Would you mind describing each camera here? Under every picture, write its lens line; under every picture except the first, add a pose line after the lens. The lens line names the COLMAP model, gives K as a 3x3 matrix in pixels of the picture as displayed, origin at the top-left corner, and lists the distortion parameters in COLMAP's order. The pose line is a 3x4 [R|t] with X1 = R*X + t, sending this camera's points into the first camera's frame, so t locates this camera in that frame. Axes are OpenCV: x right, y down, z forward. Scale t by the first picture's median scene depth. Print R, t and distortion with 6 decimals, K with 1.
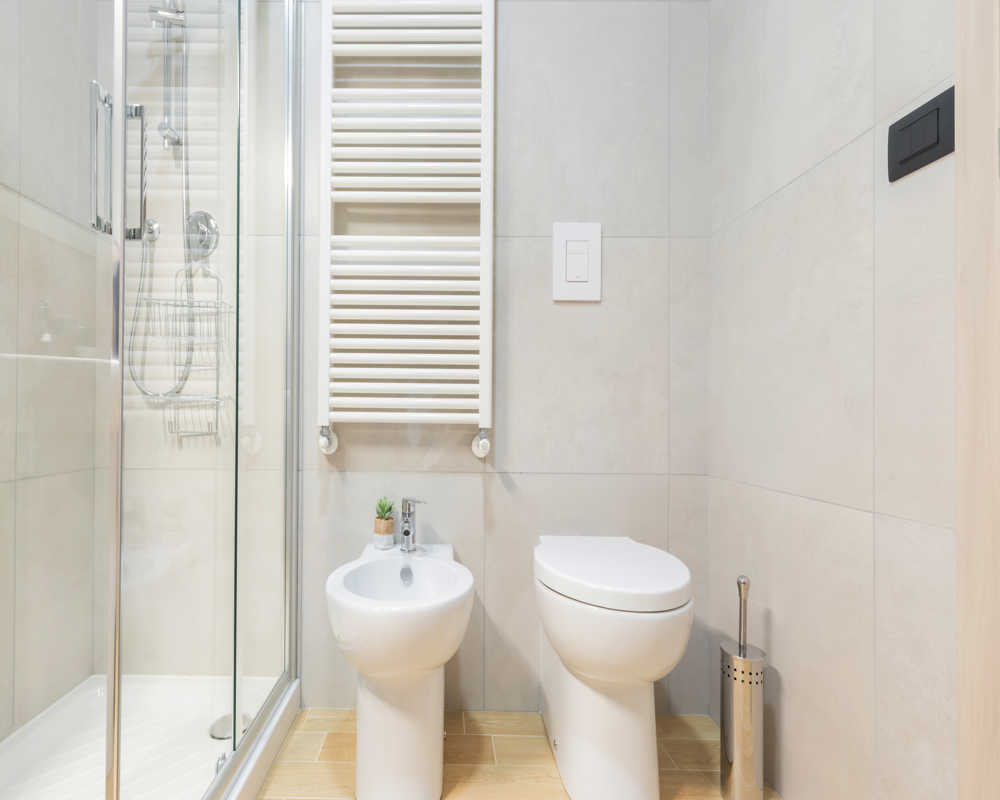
lens RADIAL K [[496.8, 0, 500.2], [0, 496.8, 411.9], [0, 0, 1]] dist [0.002401, -0.000008]
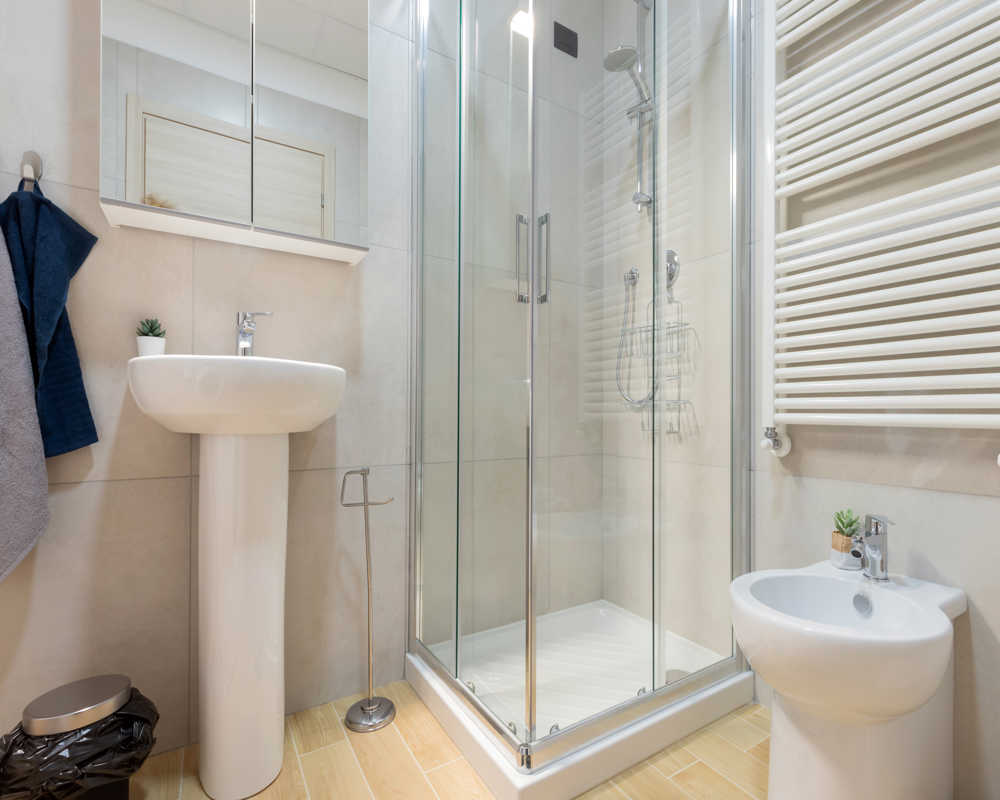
lens RADIAL K [[470.0, 0, 501.4], [0, 470.0, 412.2], [0, 0, 1]] dist [-0.001584, -0.000365]
pose [[0.523948, -0.007673, -0.851716, 0.161539], [0.005195, 0.999970, -0.005812, -0.000023], [0.851734, -0.001380, 0.523972, 0.046060]]
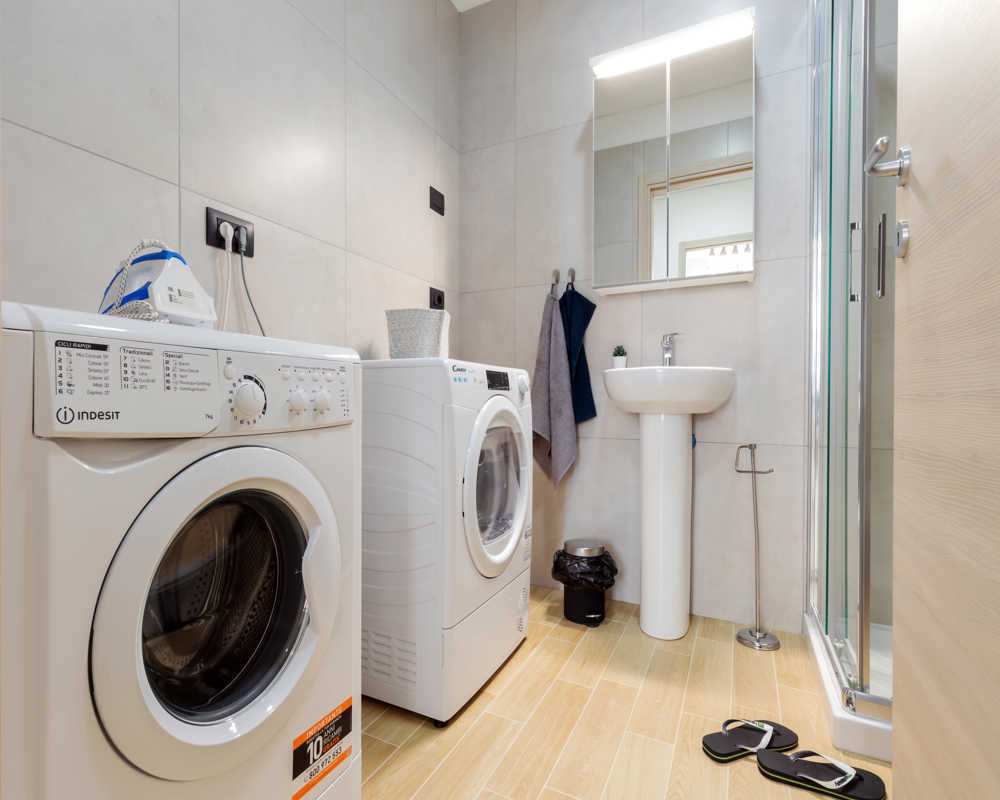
lens RADIAL K [[470.0, 0, 501.4], [0, 470.0, 412.2], [0, 0, 1]] dist [-0.001584, -0.000365]
pose [[-0.435396, 0.008864, -0.900195, 0.374150], [-0.002316, 0.999937, 0.010966, 0.006765], [0.900236, 0.006859, -0.435348, 0.152749]]
